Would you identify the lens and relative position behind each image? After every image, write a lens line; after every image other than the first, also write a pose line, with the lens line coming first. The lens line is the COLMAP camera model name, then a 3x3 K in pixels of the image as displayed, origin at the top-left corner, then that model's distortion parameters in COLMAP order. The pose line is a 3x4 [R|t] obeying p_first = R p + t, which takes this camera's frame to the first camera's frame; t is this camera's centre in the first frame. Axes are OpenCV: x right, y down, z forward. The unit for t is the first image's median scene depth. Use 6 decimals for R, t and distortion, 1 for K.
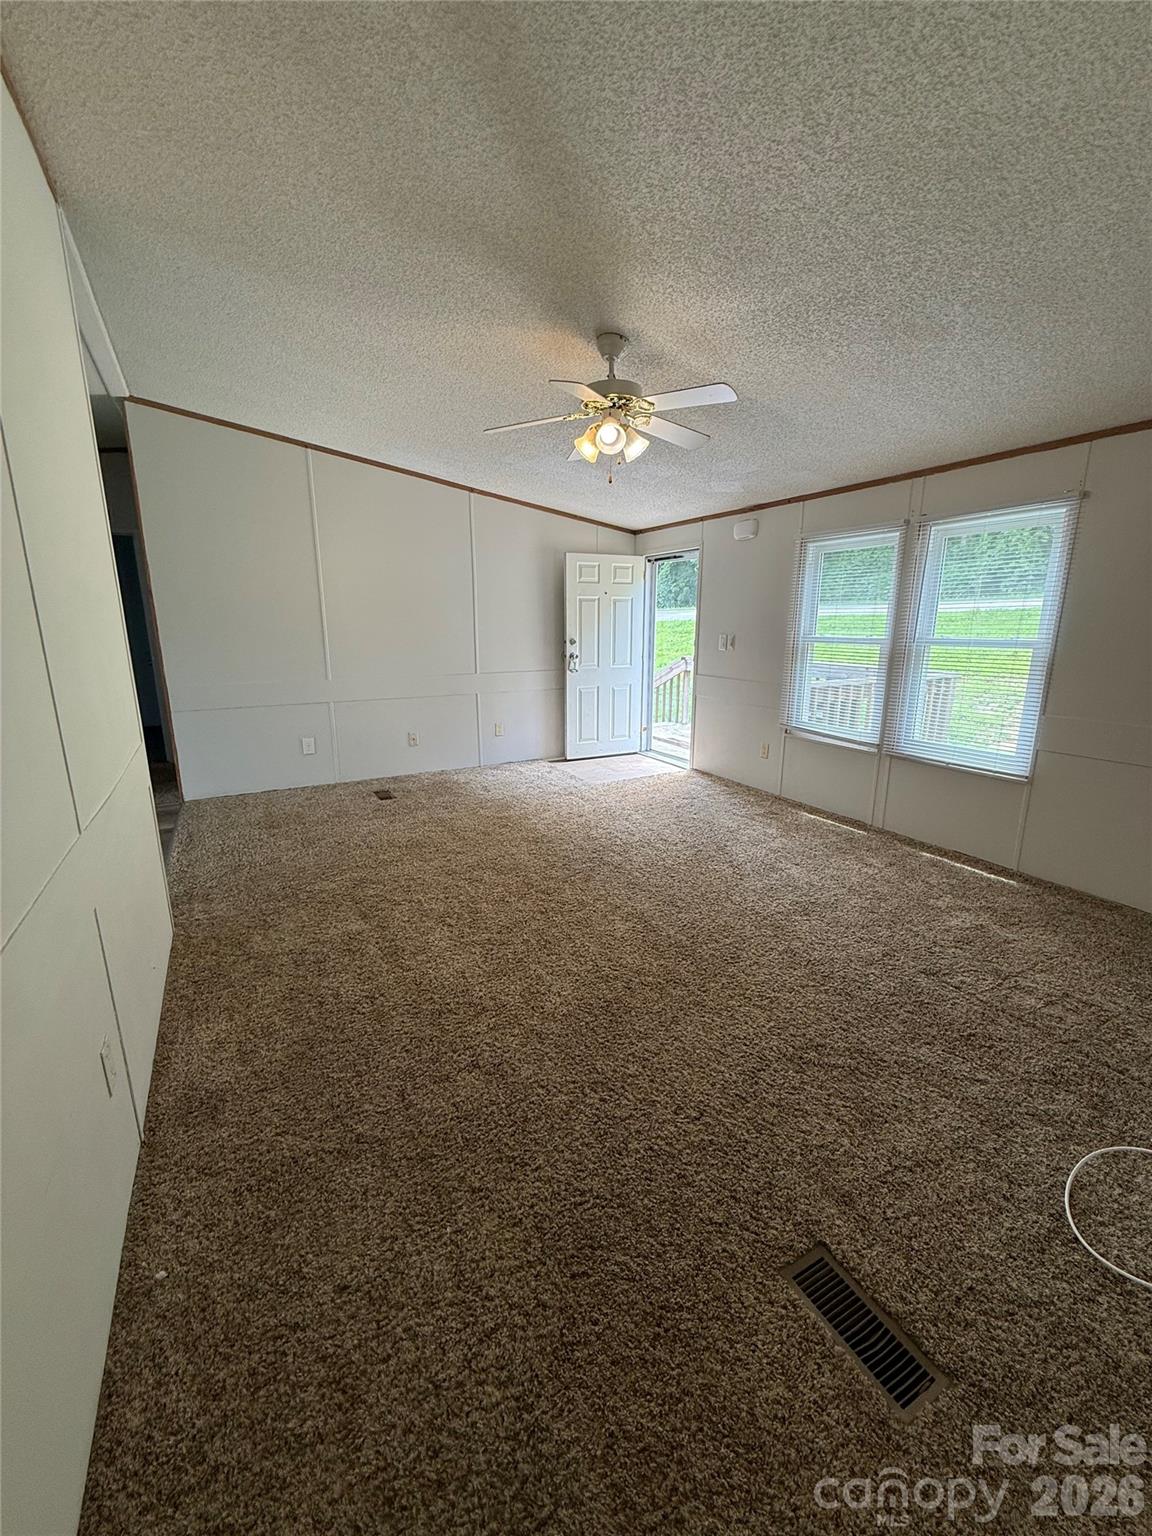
lens RADIAL K [[615.9, 0, 576.0], [0, 615.9, 768.0], [0, 0, 1]] dist [-0.002730, -0.000394]
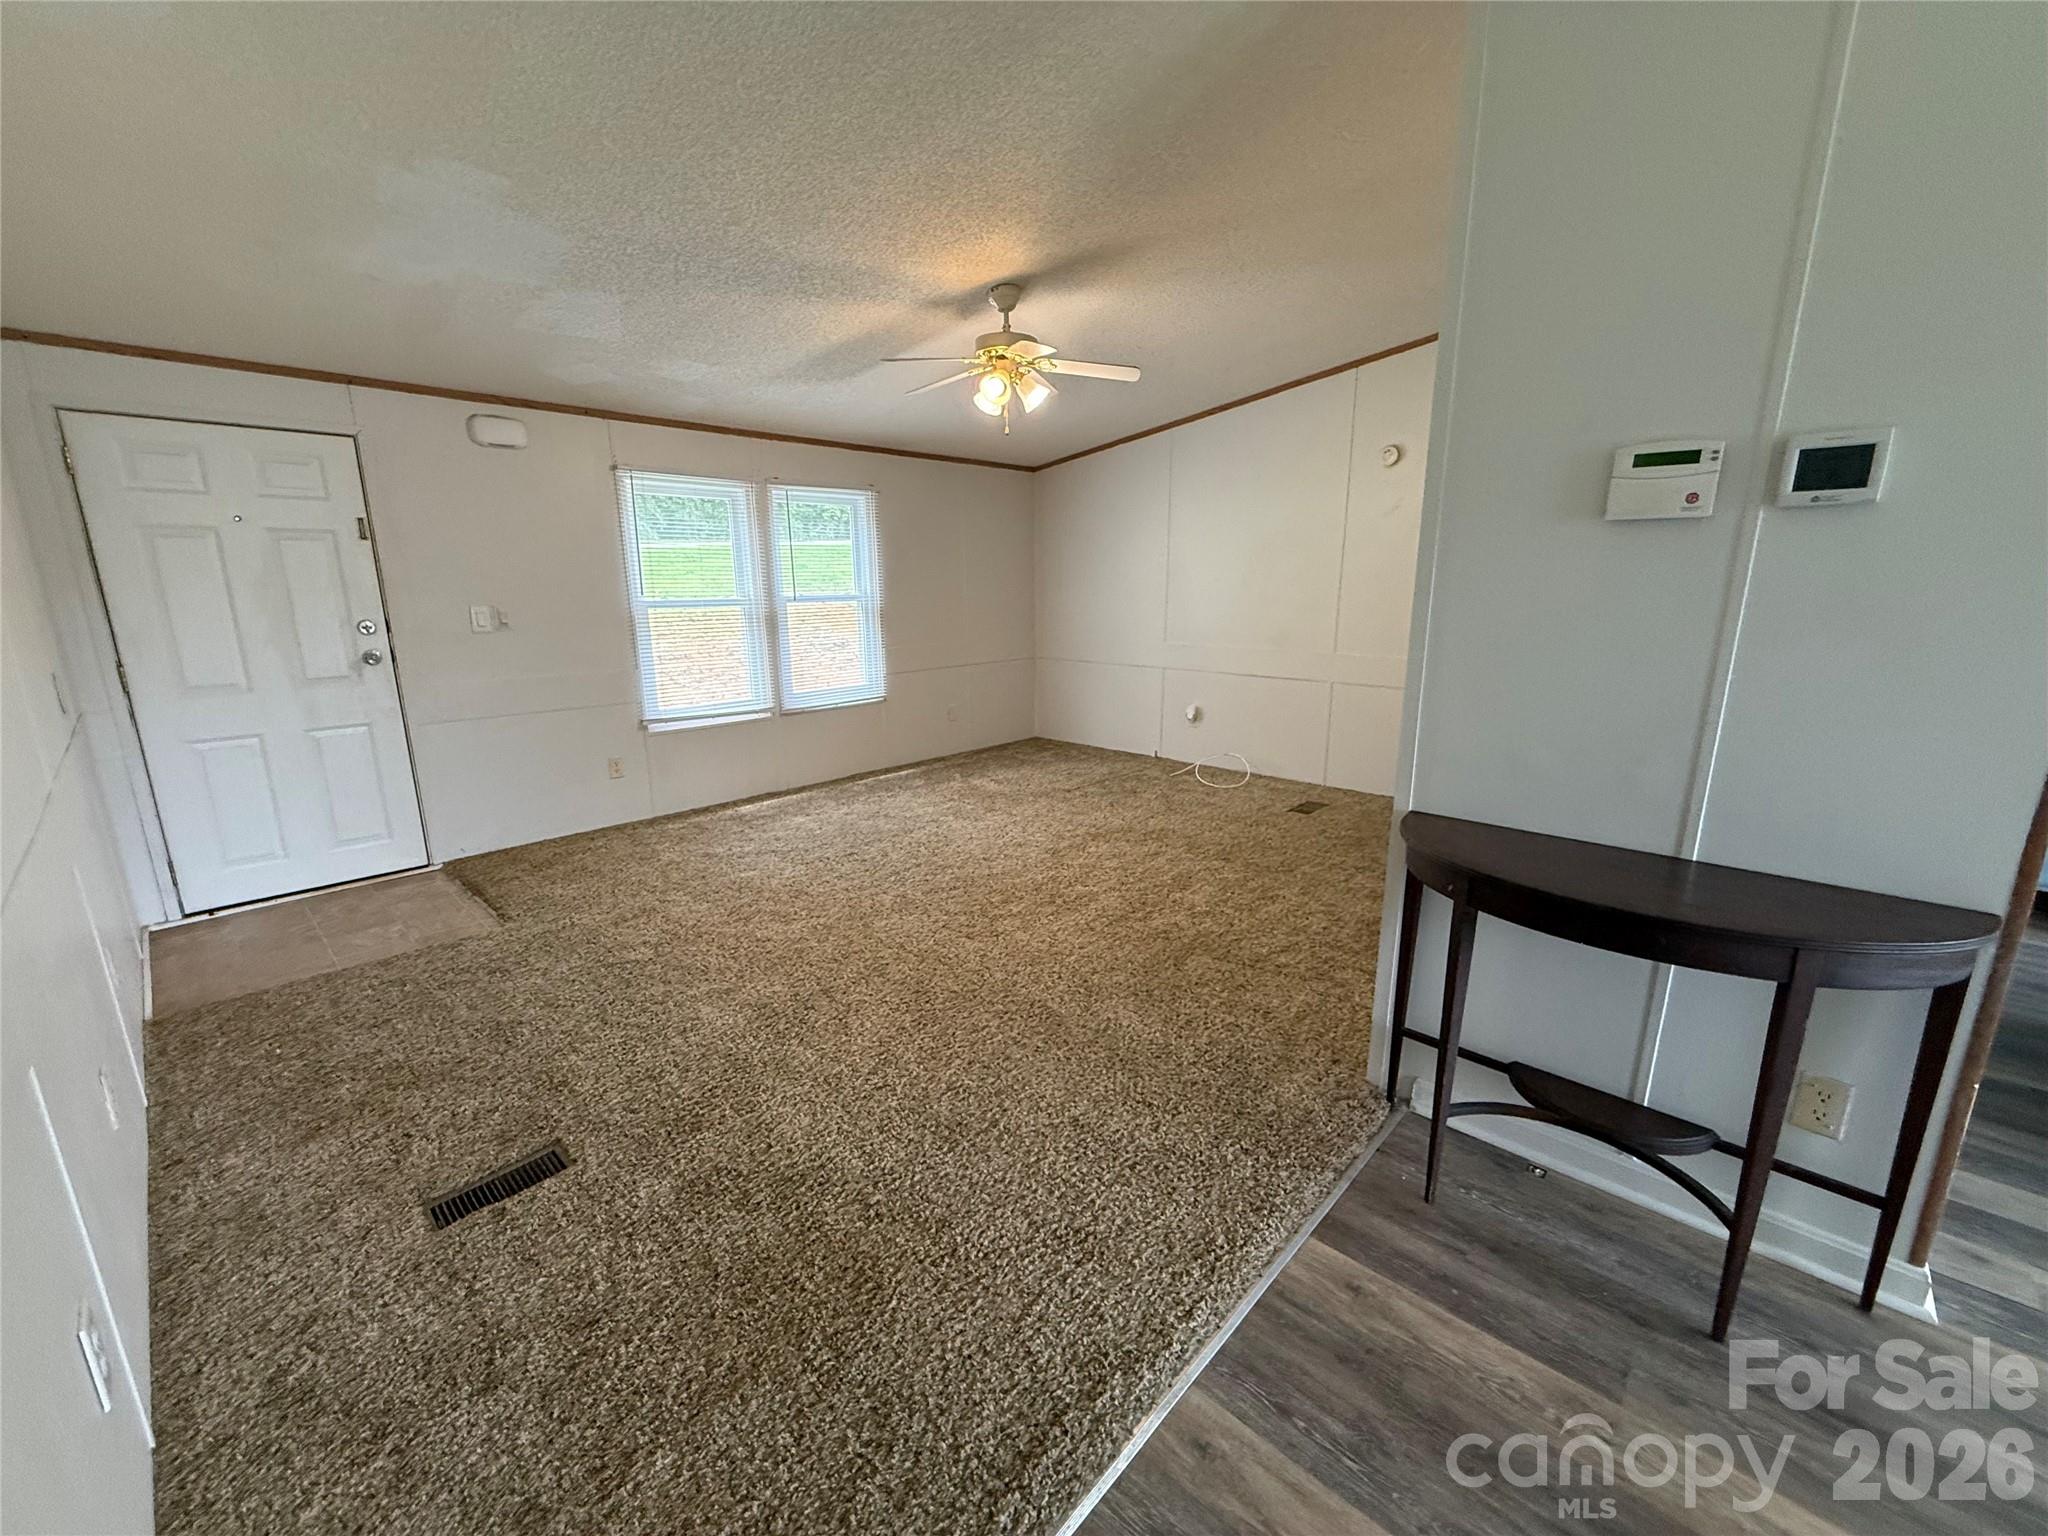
lens RADIAL K [[821.1, 0, 1024.0], [0, 821.1, 768.0], [0, 0, 1]] dist [-0.002730, -0.000394]
pose [[-0.321252, -0.202689, 0.925048, -0.854166], [0.228784, 0.931280, 0.283507, -0.226330], [-0.918943, 0.302713, -0.252803, 1.000039]]
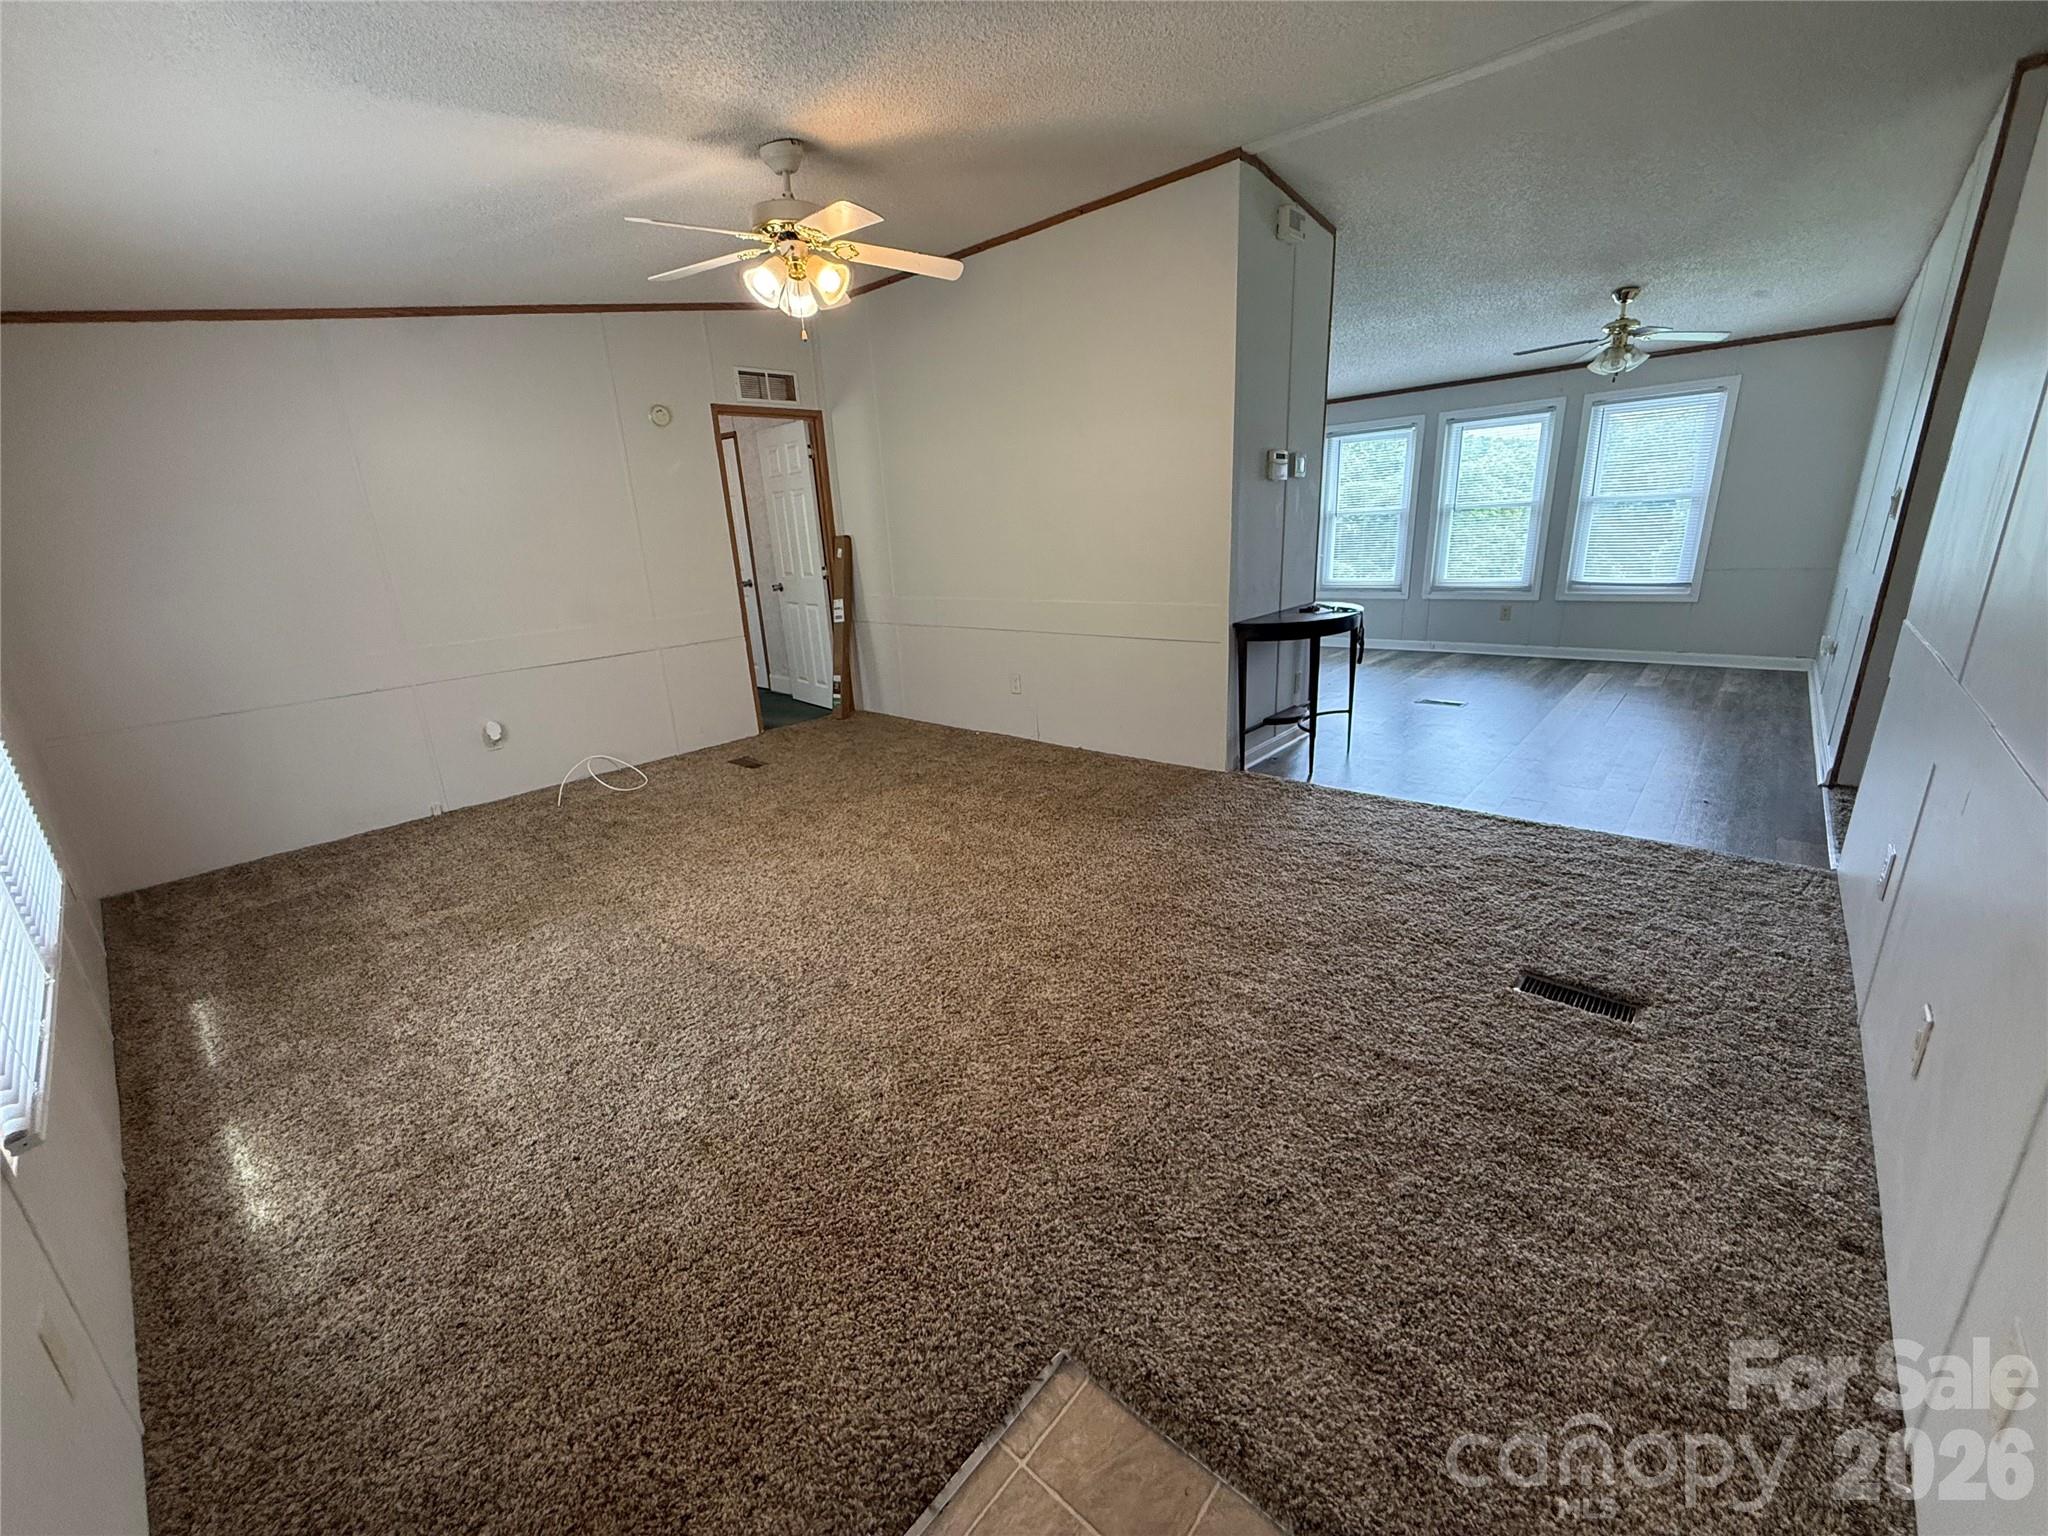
lens RADIAL K [[821.1, 0, 1024.0], [0, 821.1, 768.0], [0, 0, 1]] dist [-0.002730, -0.000394]
pose [[-0.937675, 0.156193, -0.310433, 0.135058], [-0.019842, 0.867779, 0.496553, -0.348645], [0.346946, 0.471765, -0.810596, 1.481168]]
